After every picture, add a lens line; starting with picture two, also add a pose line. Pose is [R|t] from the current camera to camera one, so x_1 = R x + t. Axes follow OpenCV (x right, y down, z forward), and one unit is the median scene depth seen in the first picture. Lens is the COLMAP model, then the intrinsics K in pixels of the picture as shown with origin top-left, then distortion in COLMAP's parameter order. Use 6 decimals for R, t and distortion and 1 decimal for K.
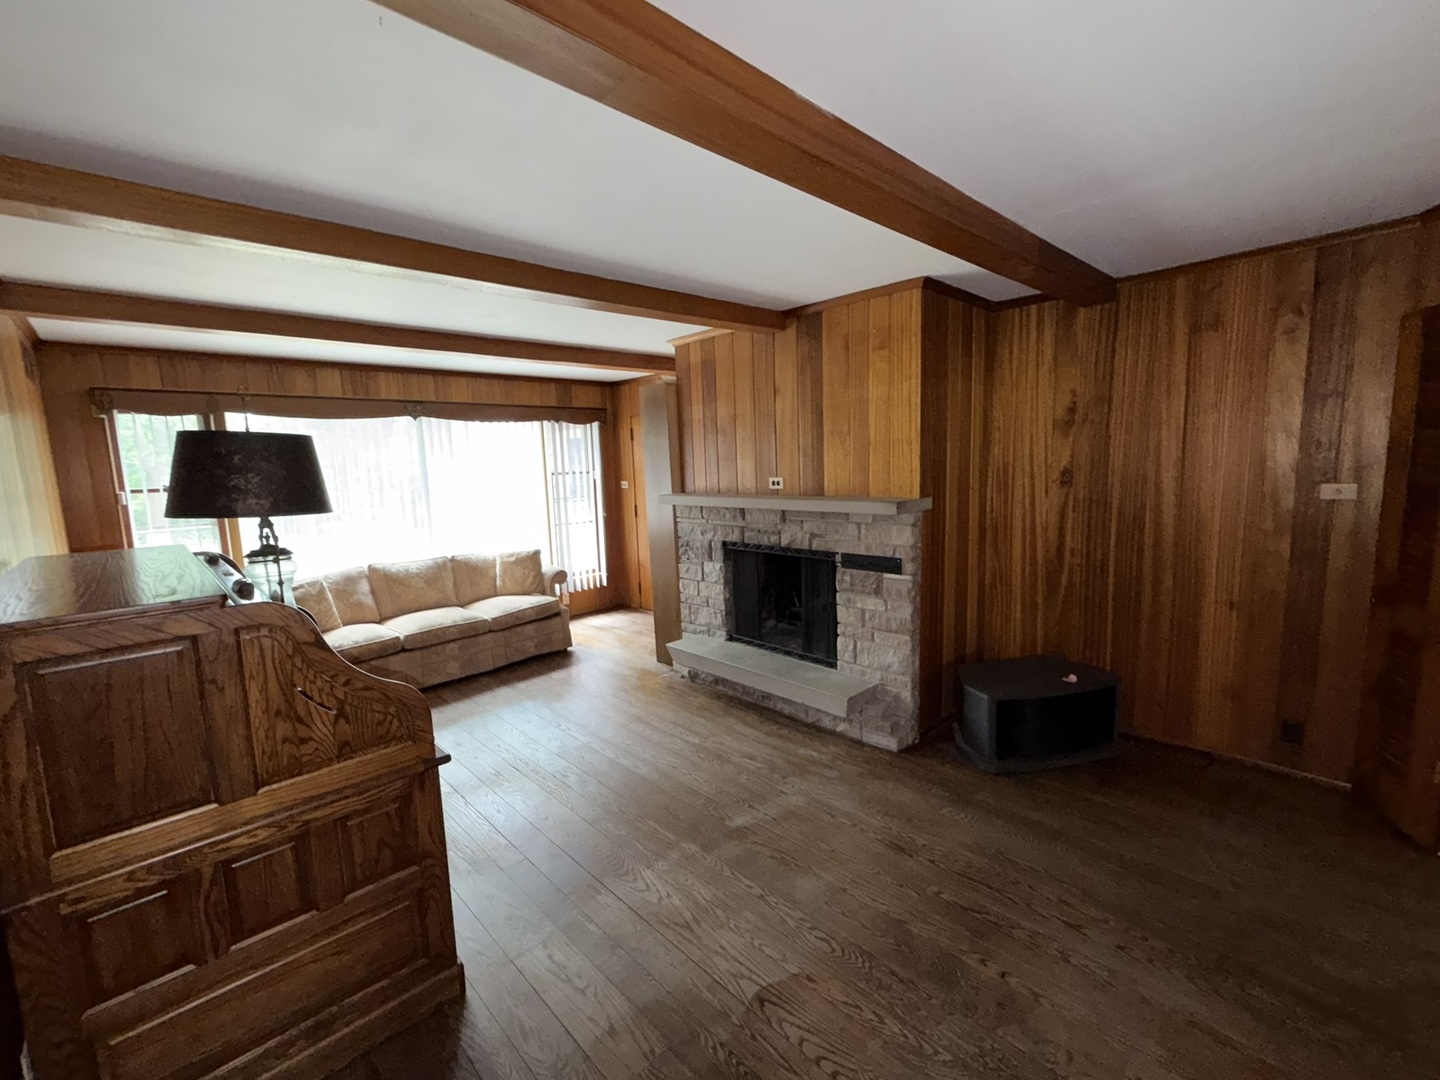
lens RADIAL K [[614.9, 0, 718.6], [0, 614.9, 537.3], [0, 0, 1]] dist [-0.002131, -0.000170]
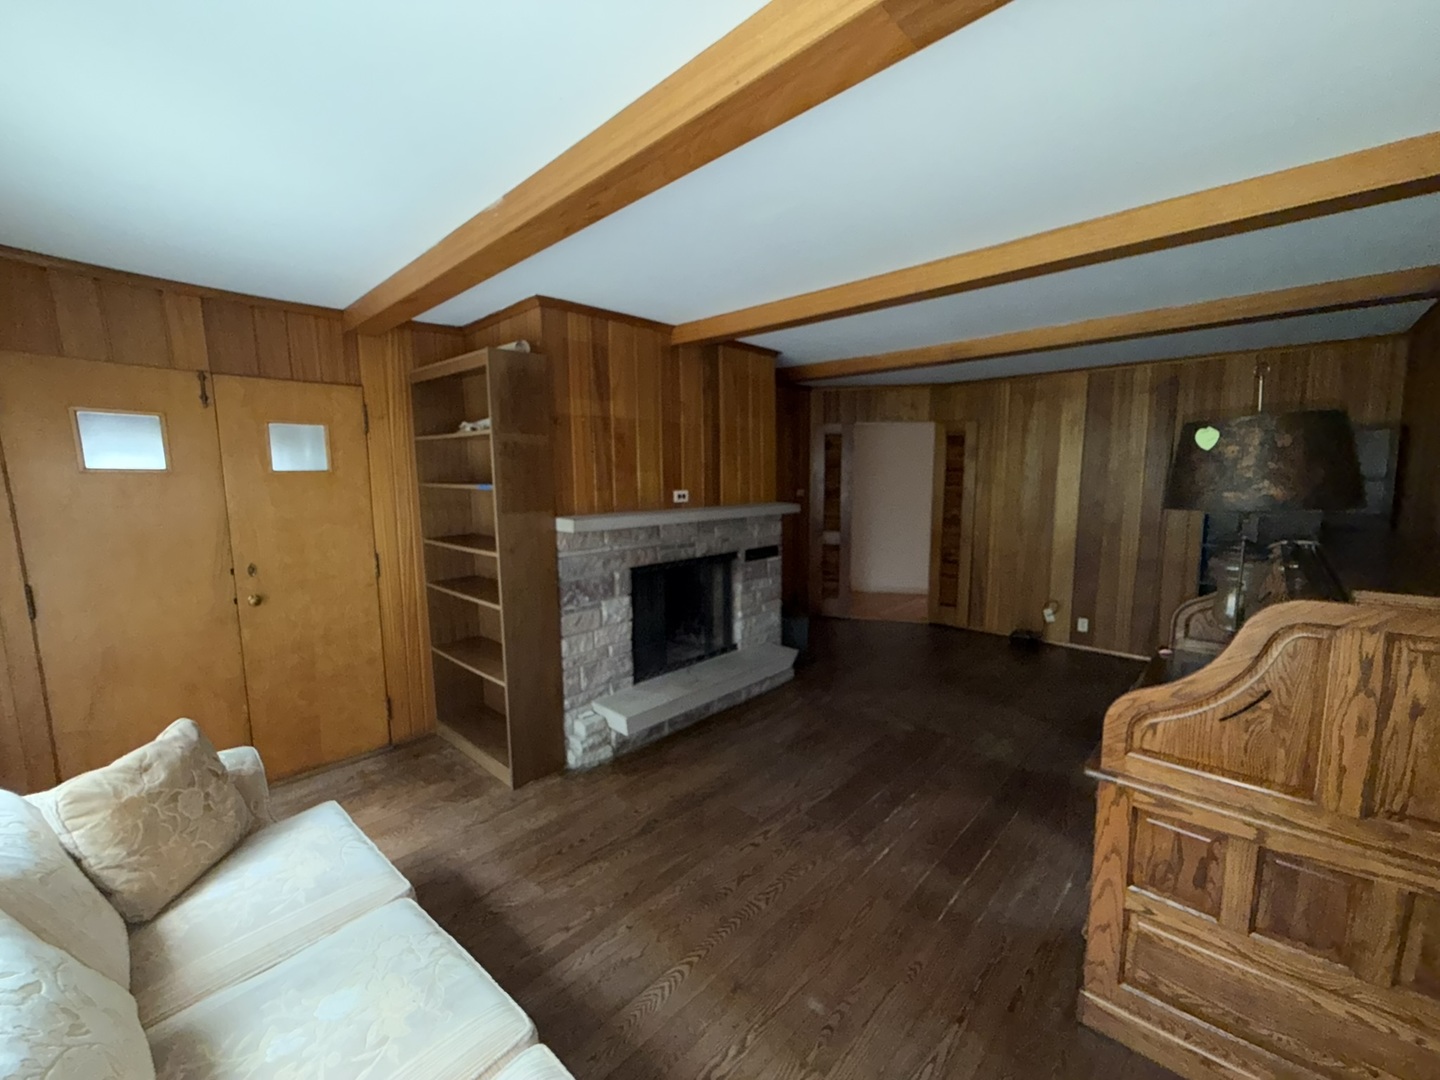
lens RADIAL K [[575.8, 0, 719.8], [0, 575.8, 546.8], [0, 0, 1]] dist [0.003114, 0.000300]
pose [[-0.052643, -0.091738, 0.994391, -0.799992], [0.133308, 0.986213, 0.098041, -0.085928], [-0.989676, 0.137721, -0.039688, 0.932396]]
